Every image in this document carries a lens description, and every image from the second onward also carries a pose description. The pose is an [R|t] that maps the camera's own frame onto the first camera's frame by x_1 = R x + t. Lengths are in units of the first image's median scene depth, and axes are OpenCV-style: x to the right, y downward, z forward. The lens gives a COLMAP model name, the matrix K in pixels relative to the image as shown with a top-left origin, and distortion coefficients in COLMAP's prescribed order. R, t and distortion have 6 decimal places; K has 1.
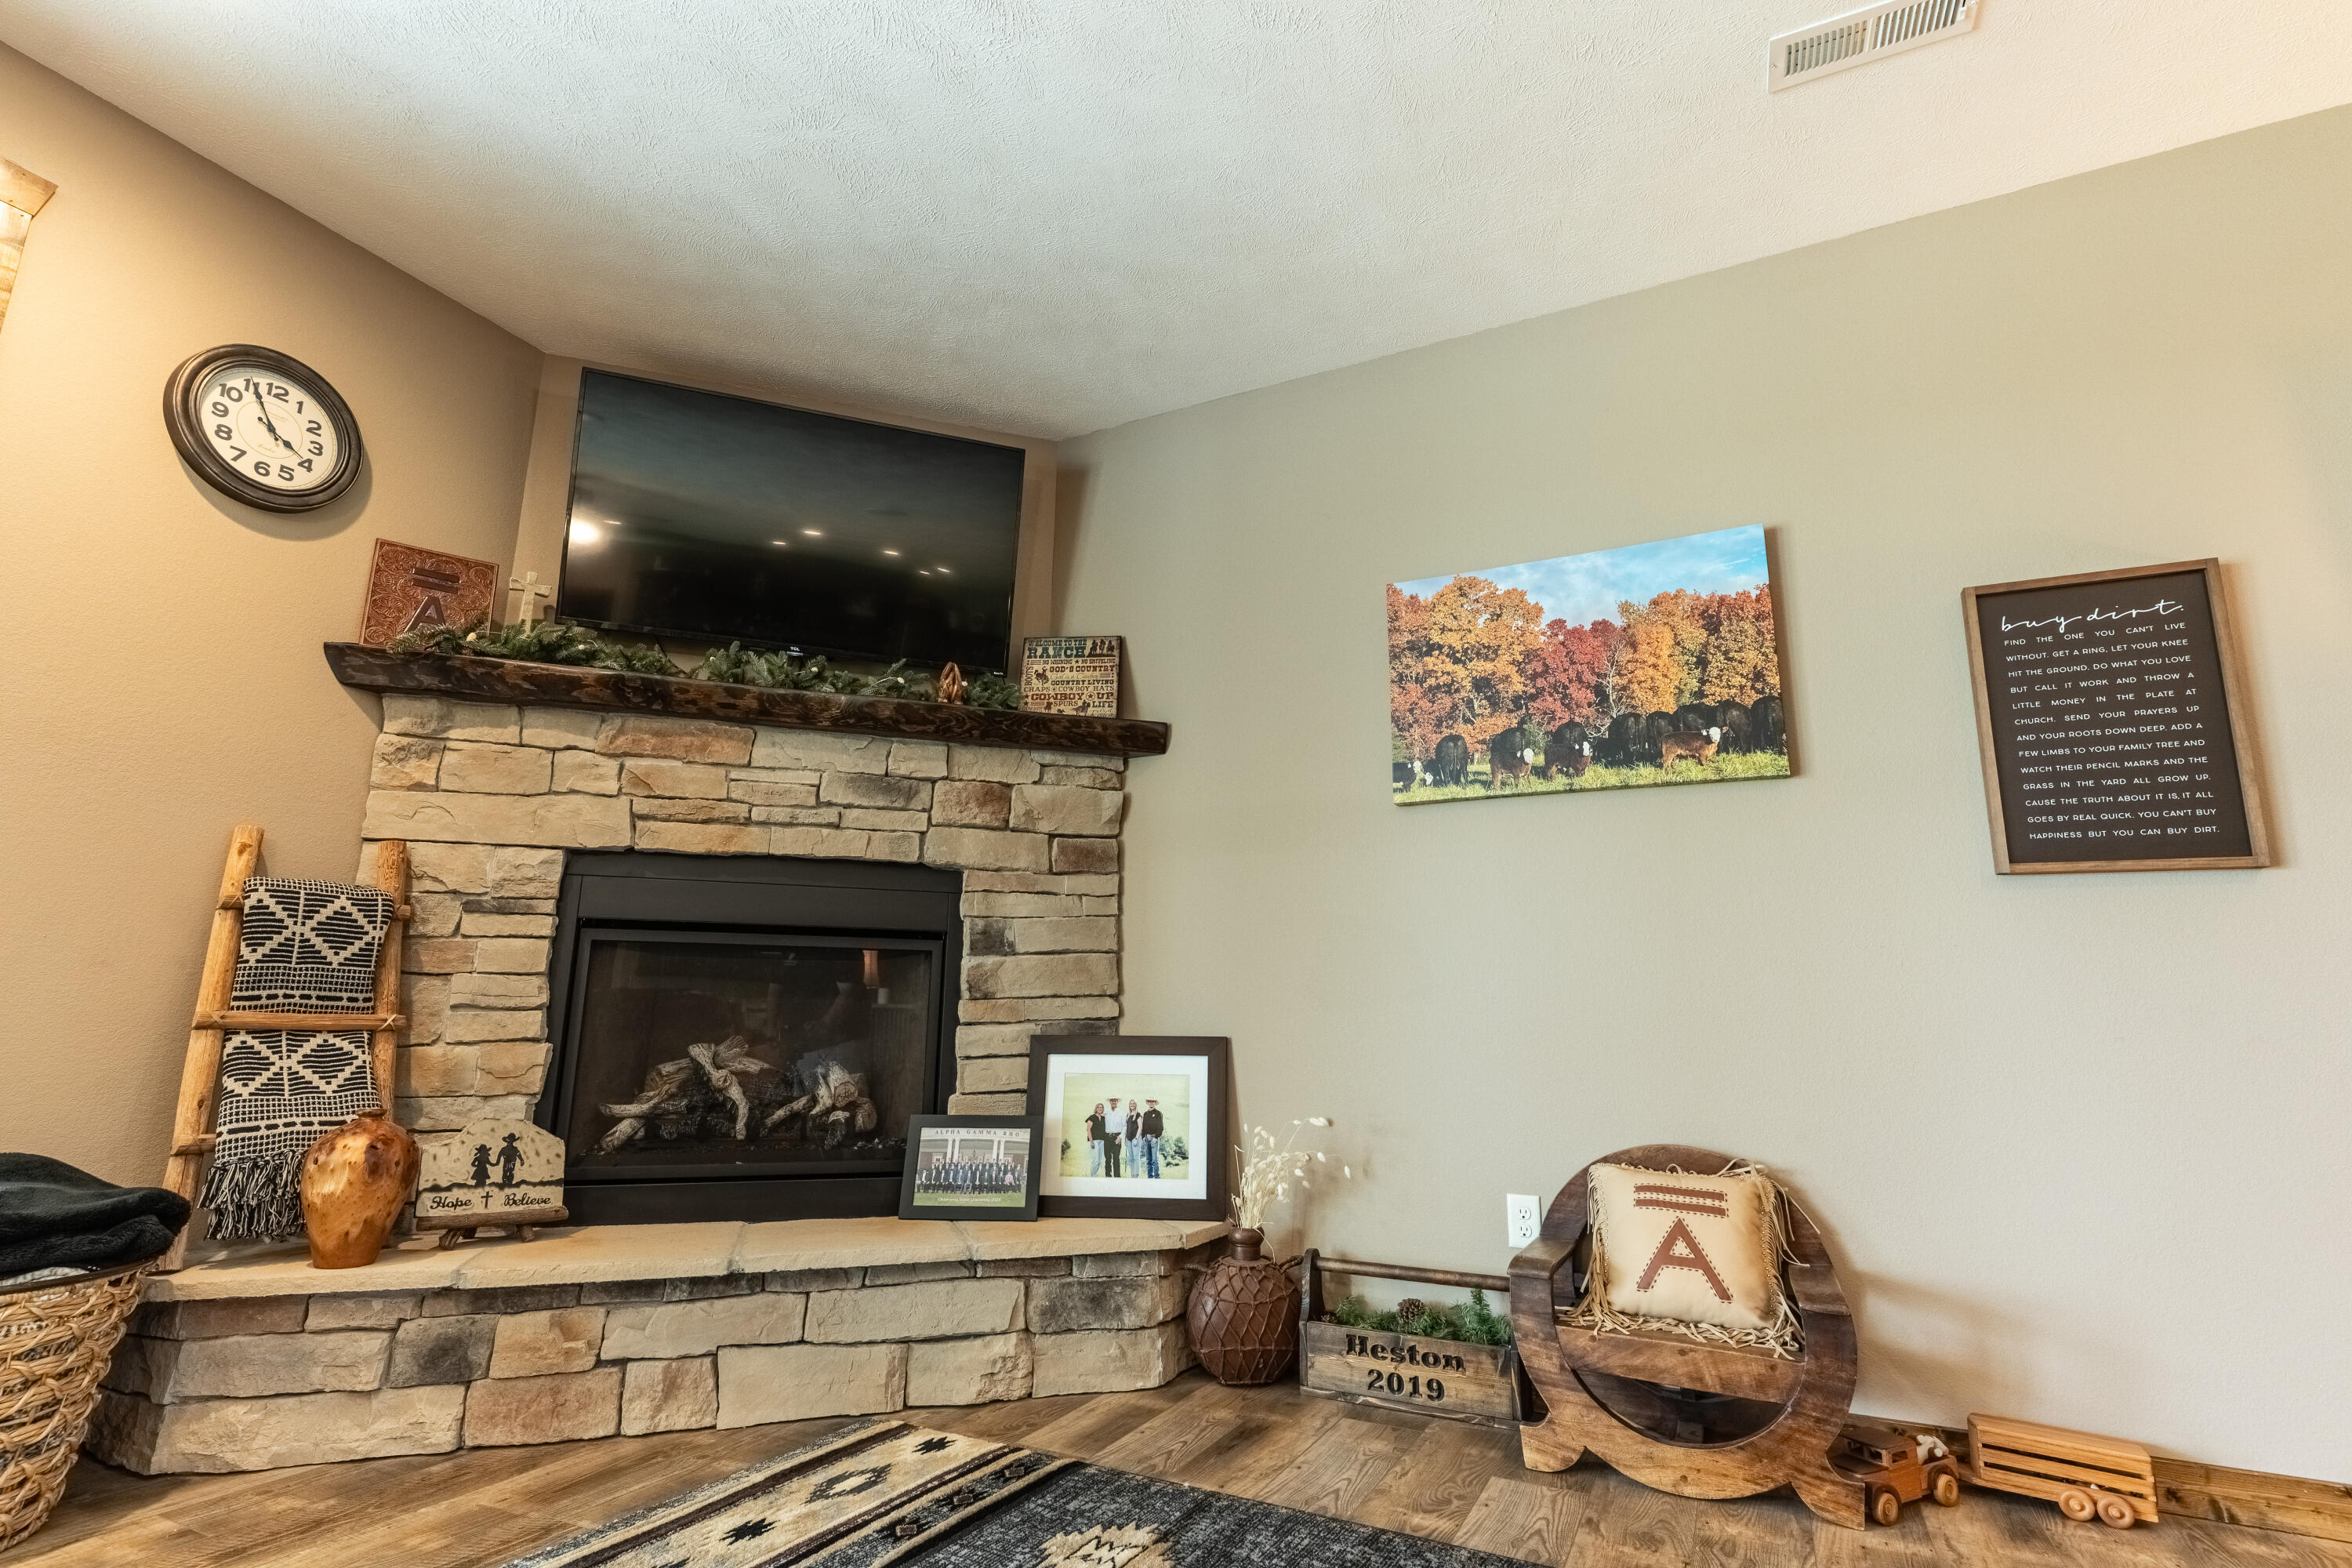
lens RADIAL K [[1116.2, 0, 1172.8], [0, 1116.2, 779.3], [0, 0, 1]] dist [0.003878, 0.000699]
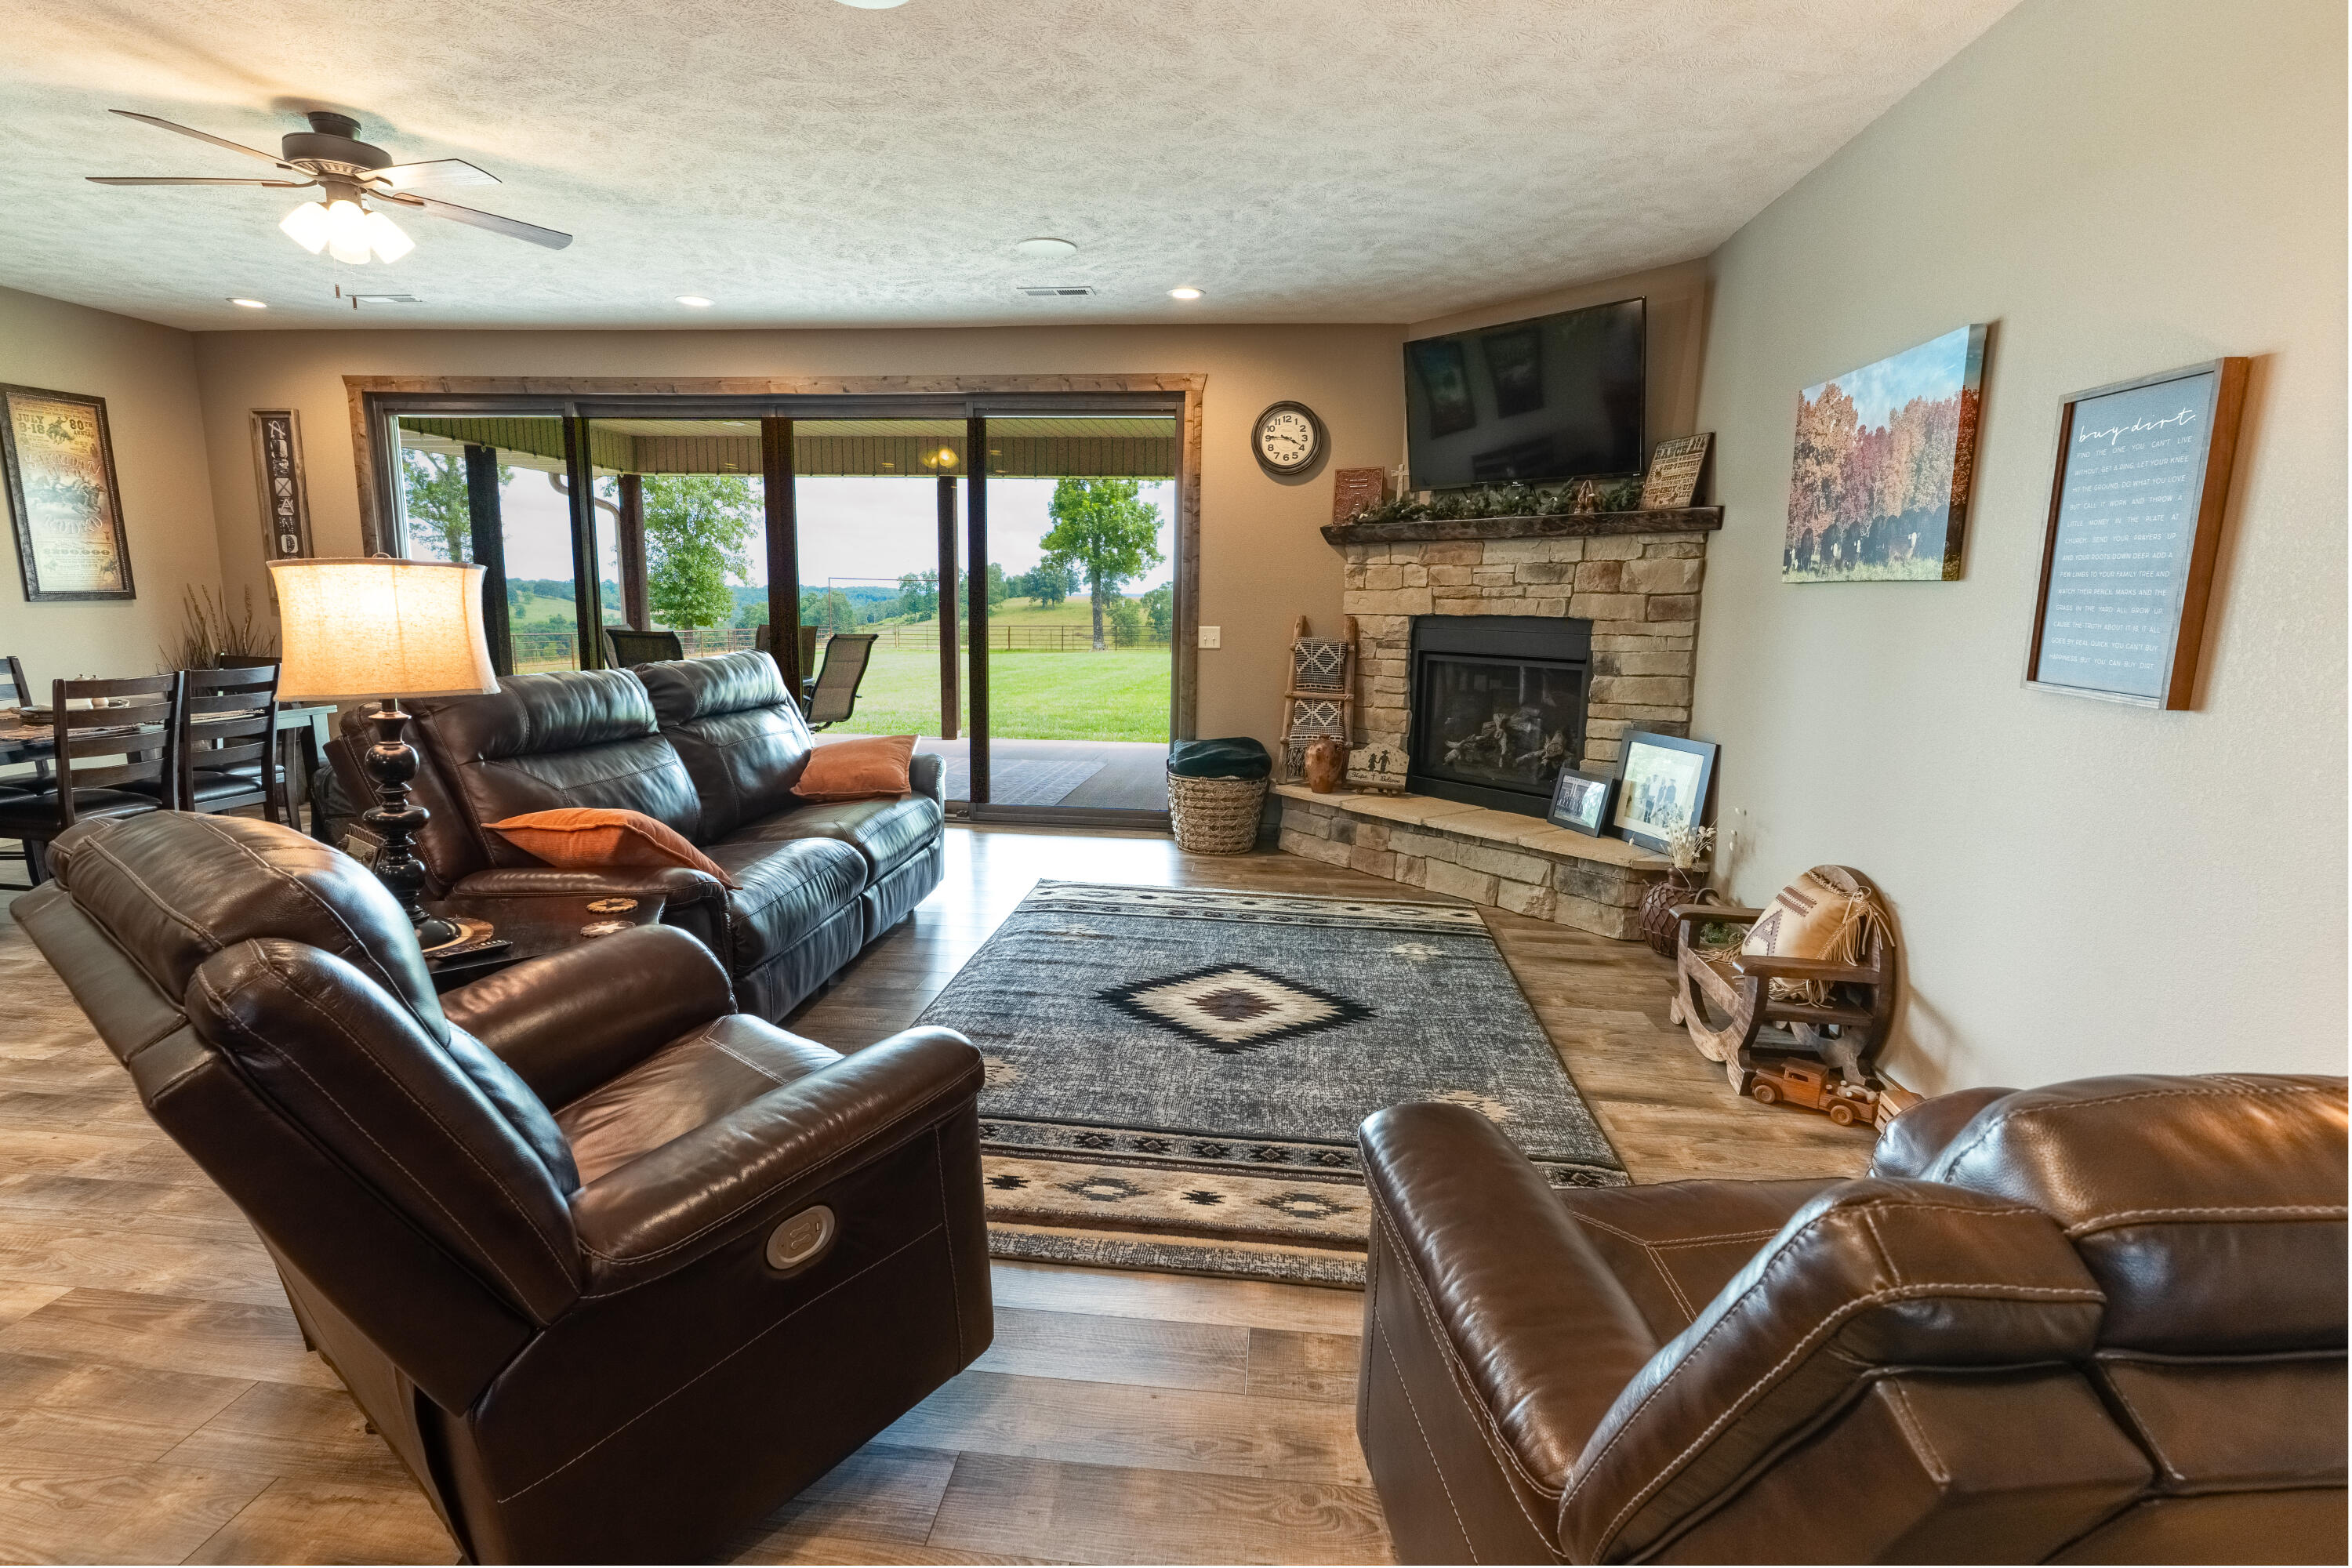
lens RADIAL K [[1116.2, 0, 1172.8], [0, 1116.2, 779.3], [0, 0, 1]] dist [0.003878, 0.000699]
pose [[0.356577, 0.146180, -0.922759, 1.220972], [0.191205, 0.955359, 0.225231, -0.193793], [0.914491, -0.256748, 0.312708, -0.087967]]
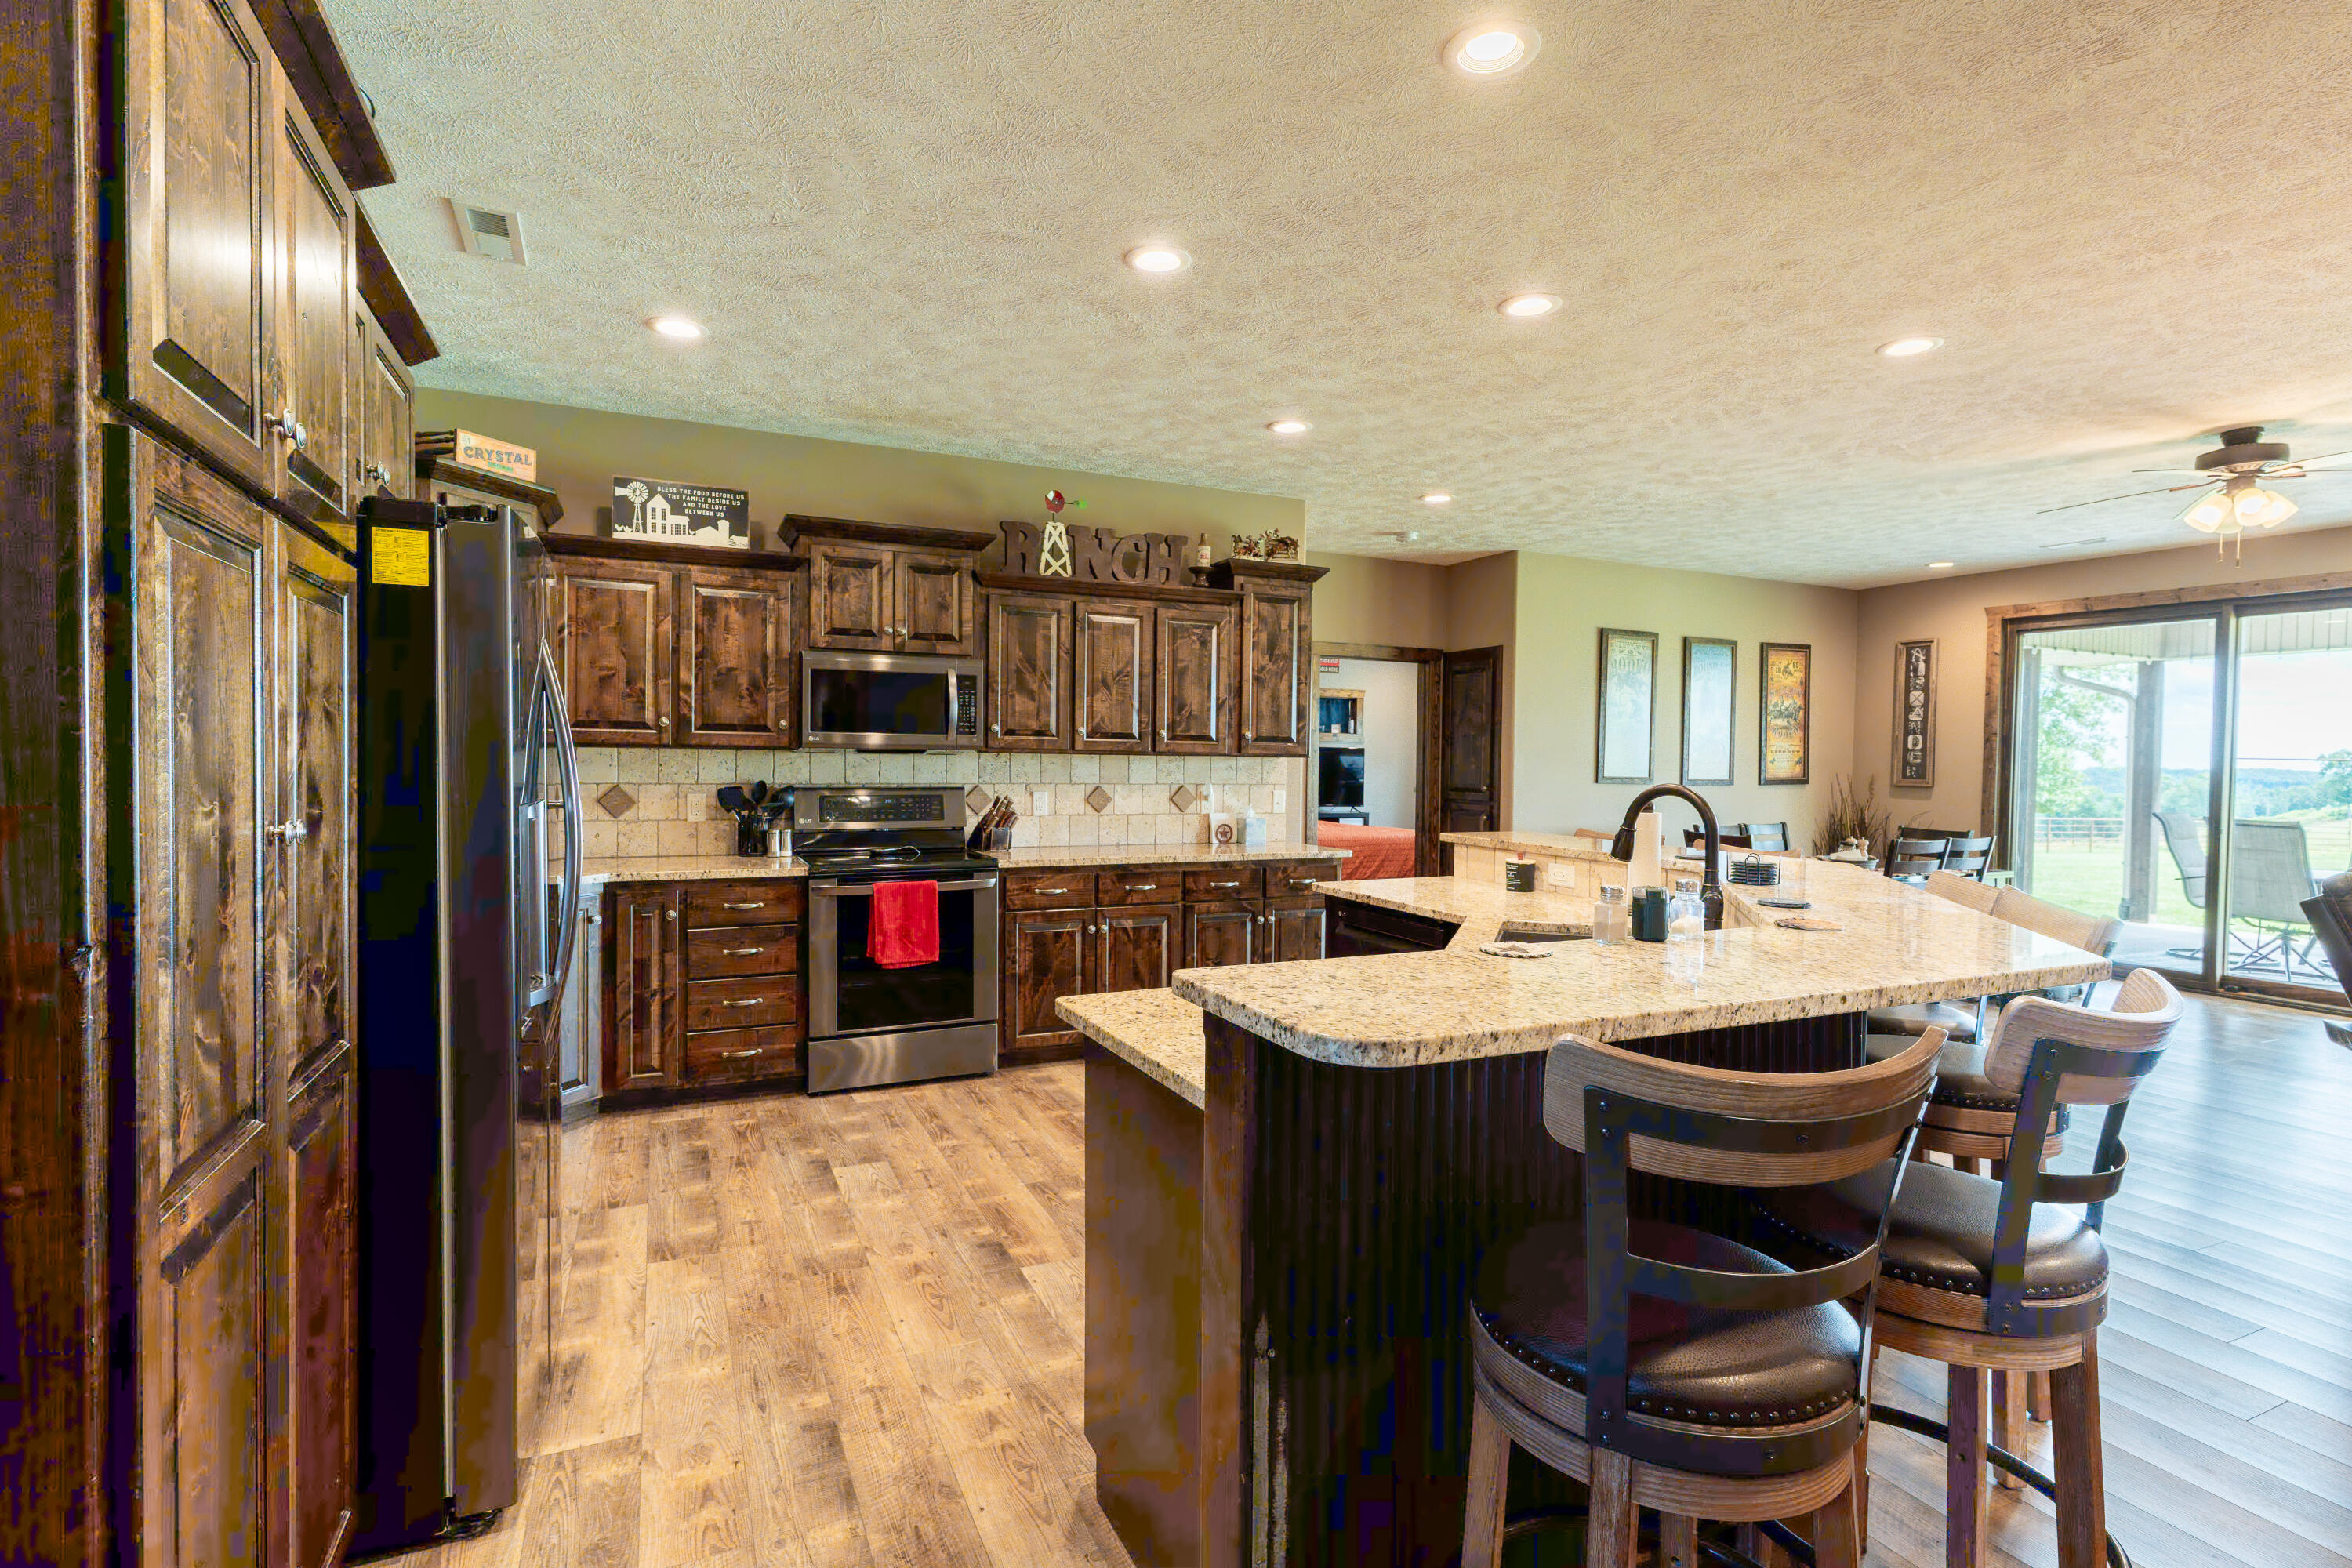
lens RADIAL K [[1116.2, 0, 1172.8], [0, 1116.2, 779.3], [0, 0, 1]] dist [0.003878, 0.000699]
pose [[-0.618310, -0.004798, -0.785920, 1.875530], [0.148538, 0.981246, -0.122851, -0.323444], [0.771771, -0.192699, -0.606001, -0.666839]]
